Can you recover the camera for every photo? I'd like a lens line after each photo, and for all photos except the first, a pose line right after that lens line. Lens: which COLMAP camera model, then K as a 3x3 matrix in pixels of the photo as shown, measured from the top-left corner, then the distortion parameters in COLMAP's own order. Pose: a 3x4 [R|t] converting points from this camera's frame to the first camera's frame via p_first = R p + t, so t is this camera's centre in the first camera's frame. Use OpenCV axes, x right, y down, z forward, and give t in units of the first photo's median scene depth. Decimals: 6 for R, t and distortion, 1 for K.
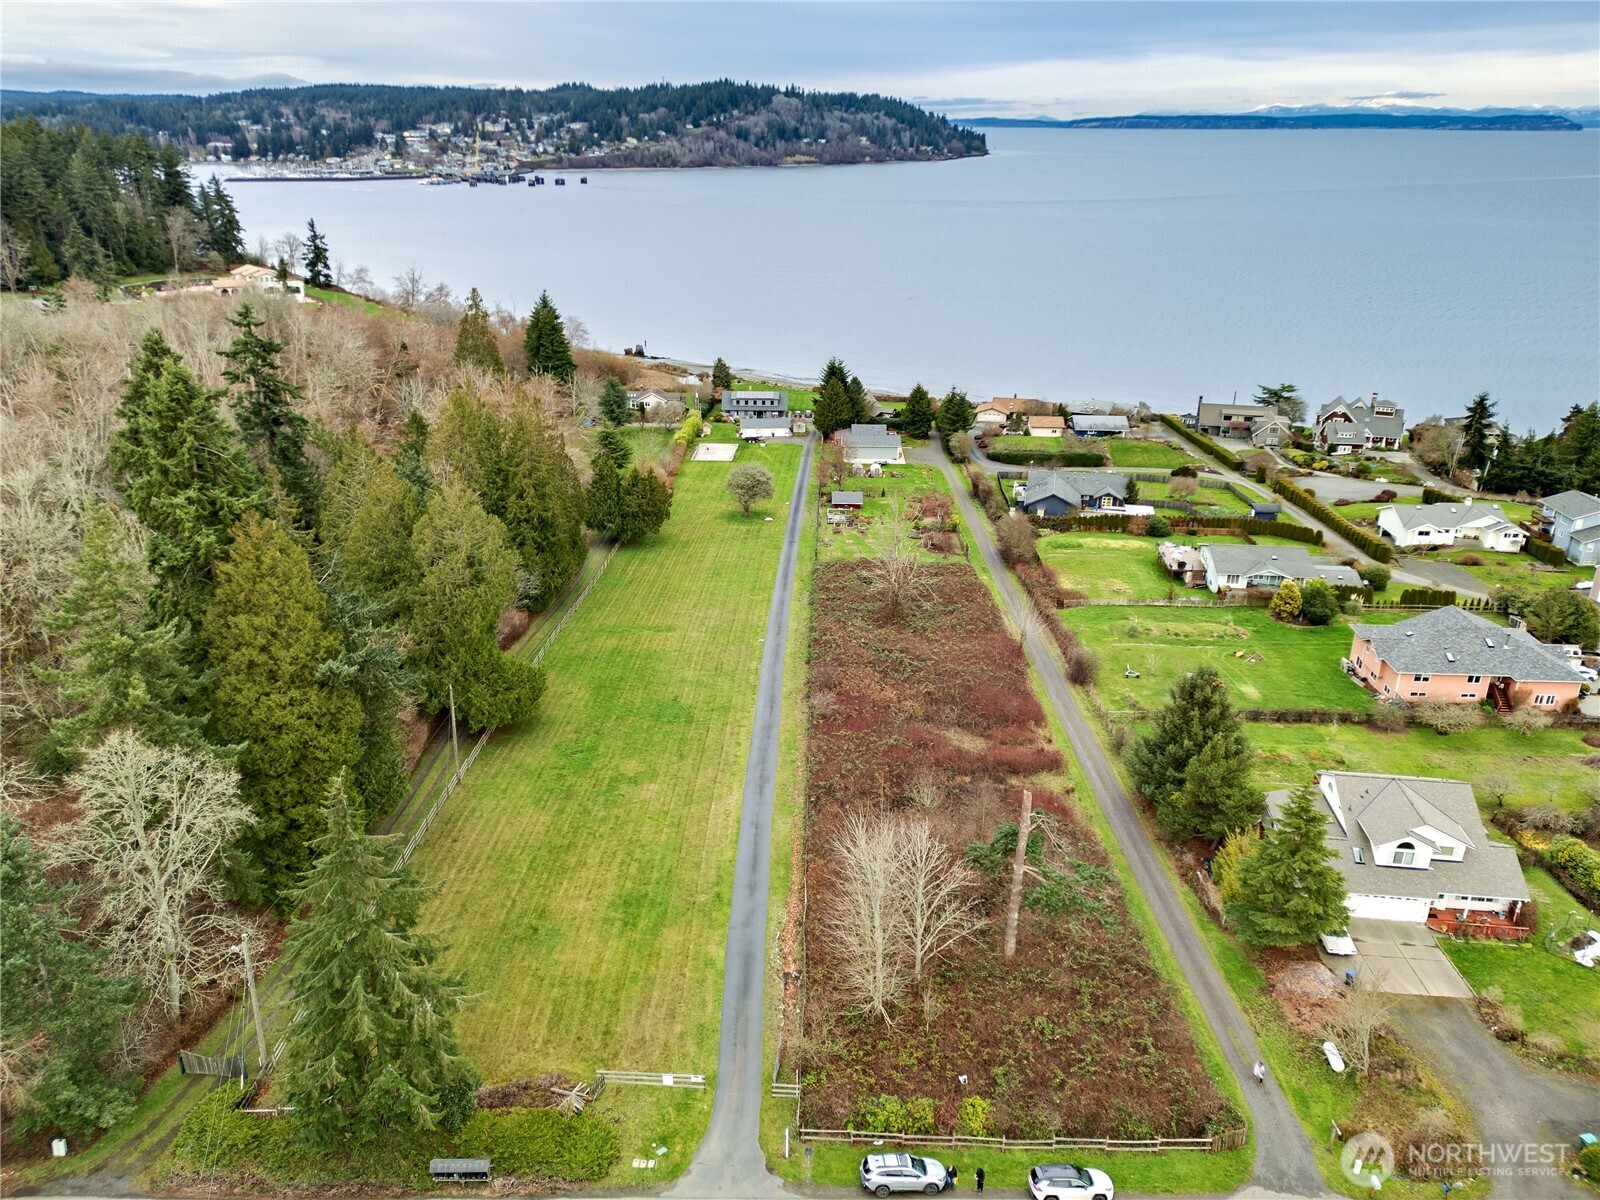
lens RADIAL K [[1166.6, 0, 804.4], [0, 1166.6, 607.4], [0, 0, 1]] dist [0.084128, -0.076681]
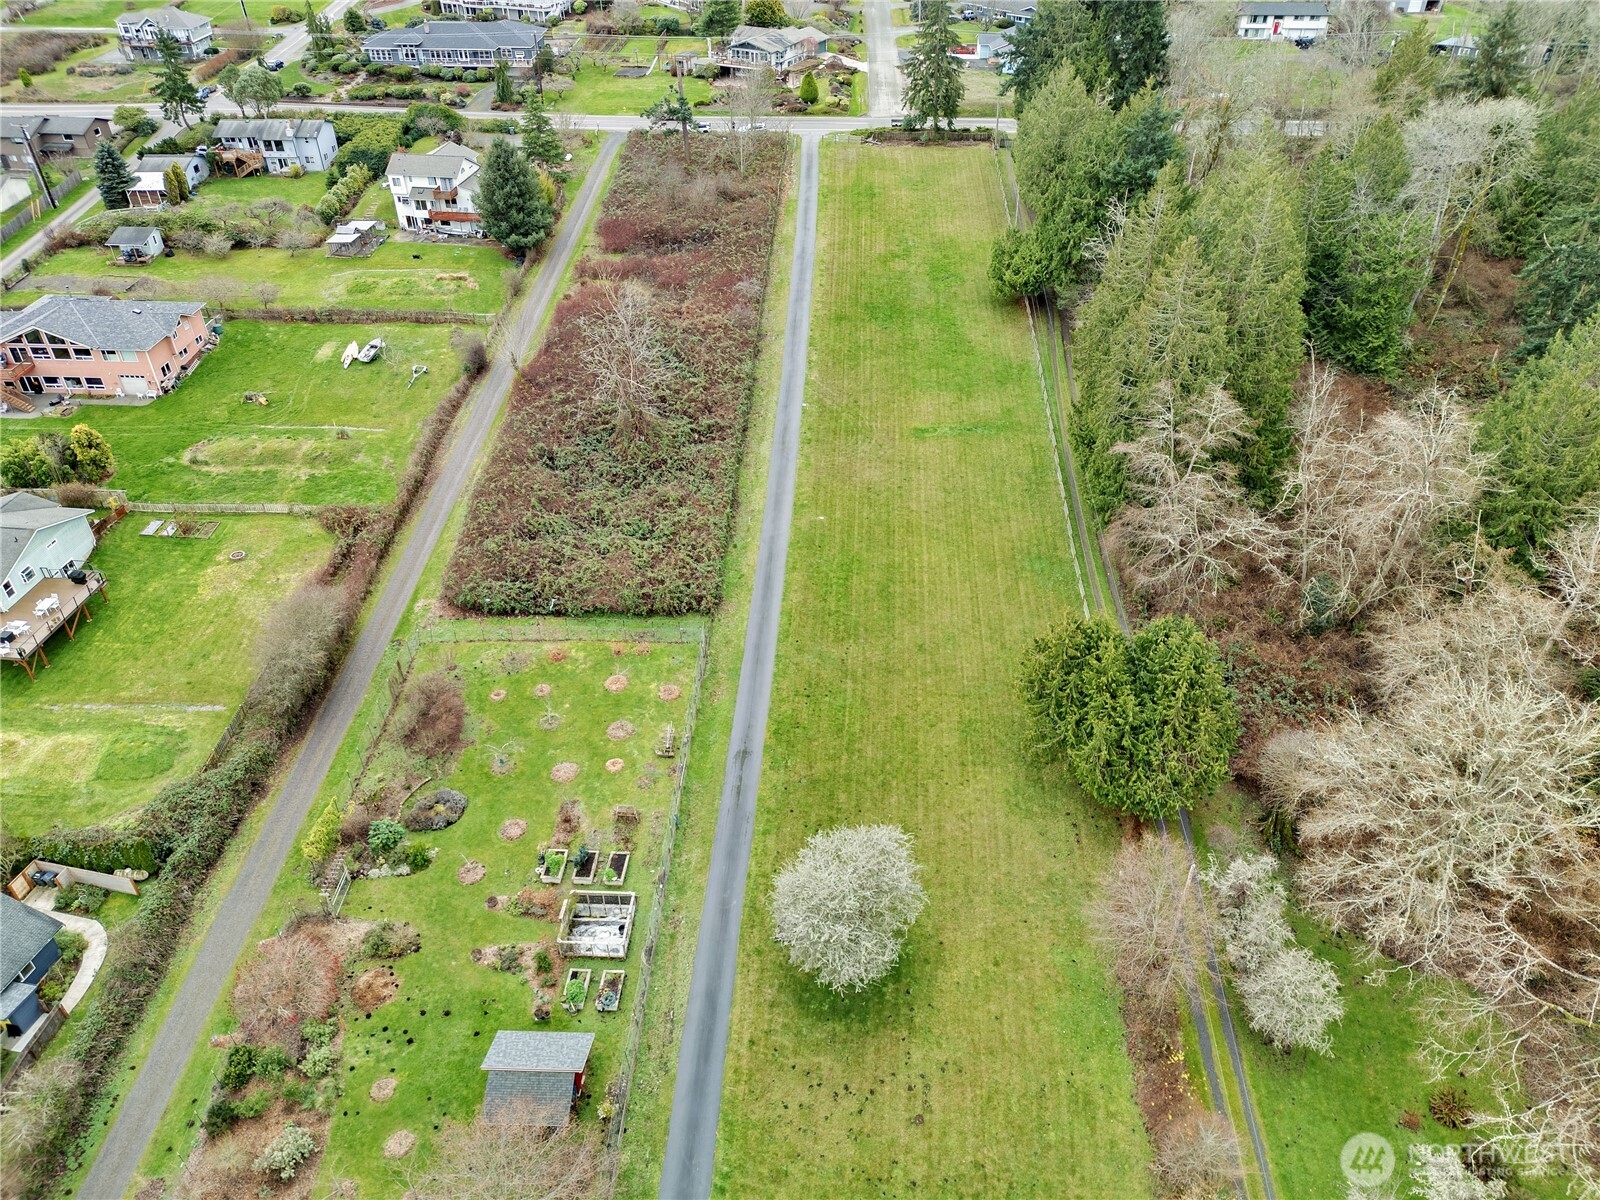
lens RADIAL K [[1166.6, 0, 811.3], [0, 1166.6, 610.3], [0, 0, 1]] dist [0.084128, -0.076681]
pose [[-0.999880, -0.007486, 0.013532, -0.029172], [0.007580, 0.525477, 0.850774, -0.353627], [-0.013479, 0.850775, -0.525358, 0.898722]]
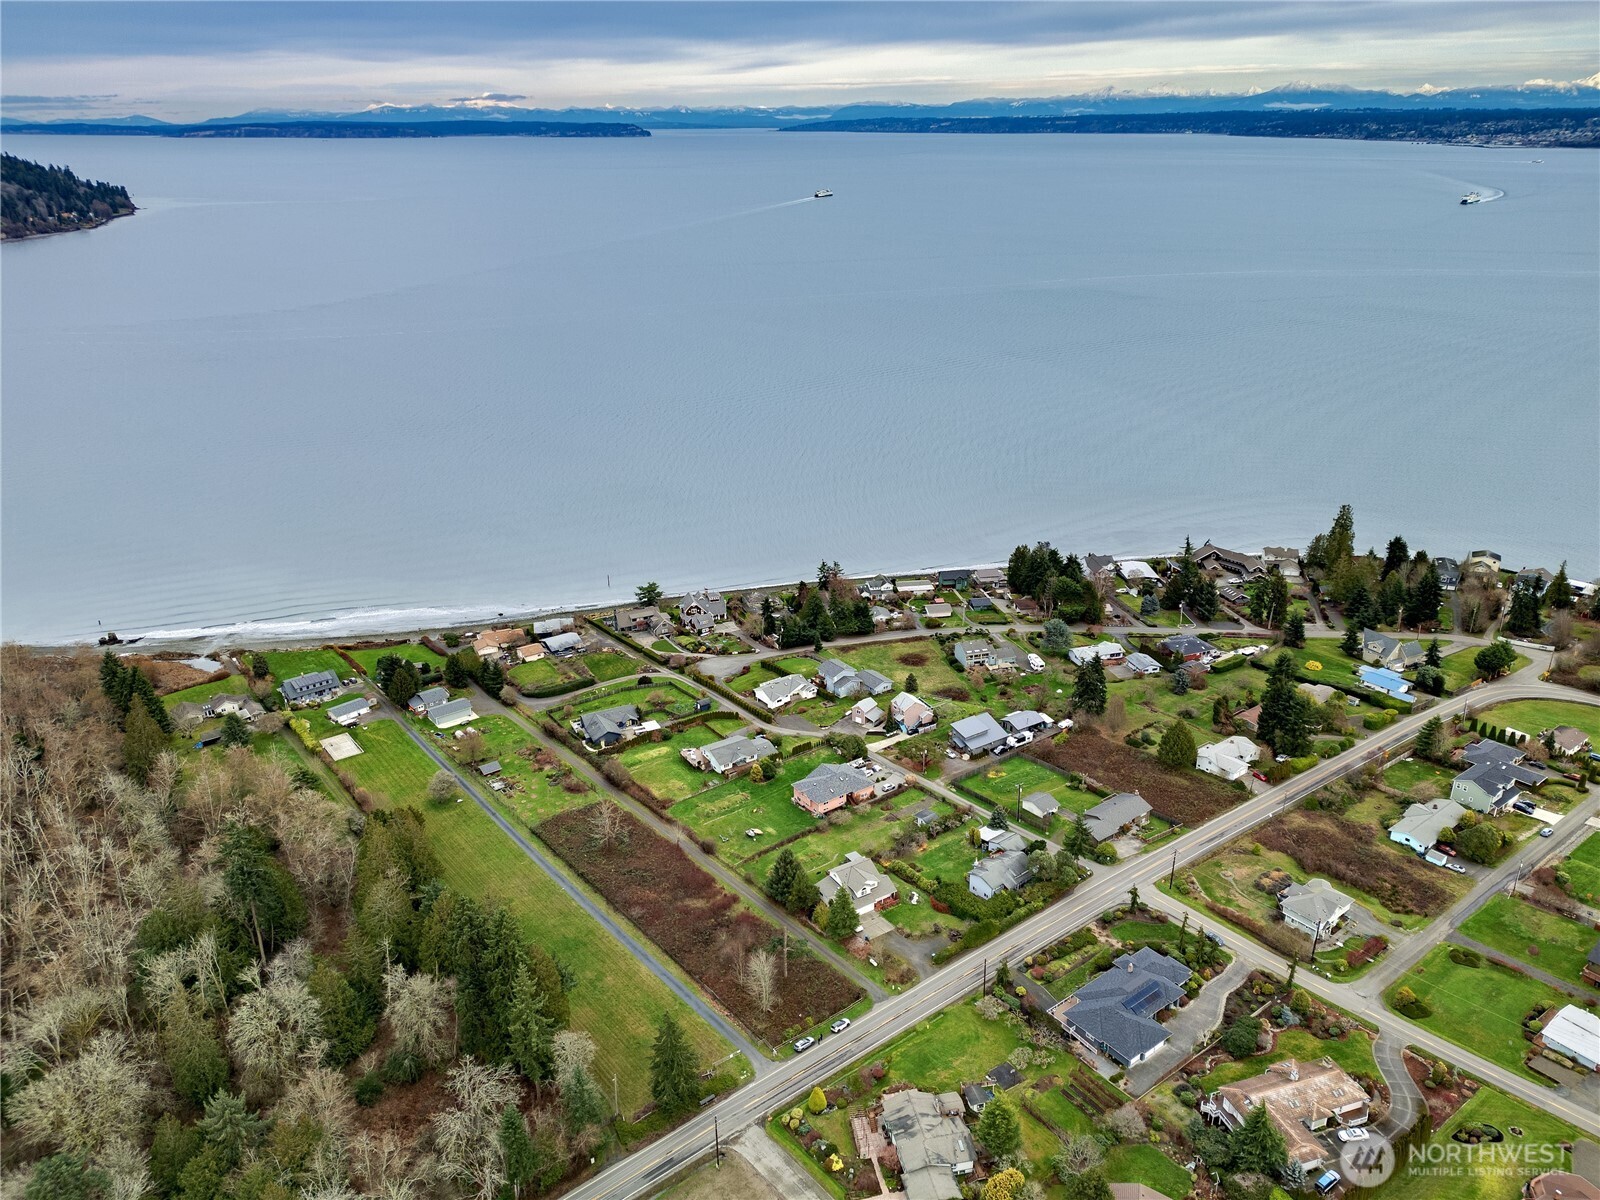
lens RADIAL K [[1166.6, 0, 824.4], [0, 1166.6, 612.0], [0, 0, 1]] dist [0.084128, -0.076681]
pose [[0.773756, -0.255808, 0.579537, -0.425921], [0.243577, 0.964651, 0.100591, -0.302837], [-0.584783, 0.063329, 0.808714, -0.538093]]
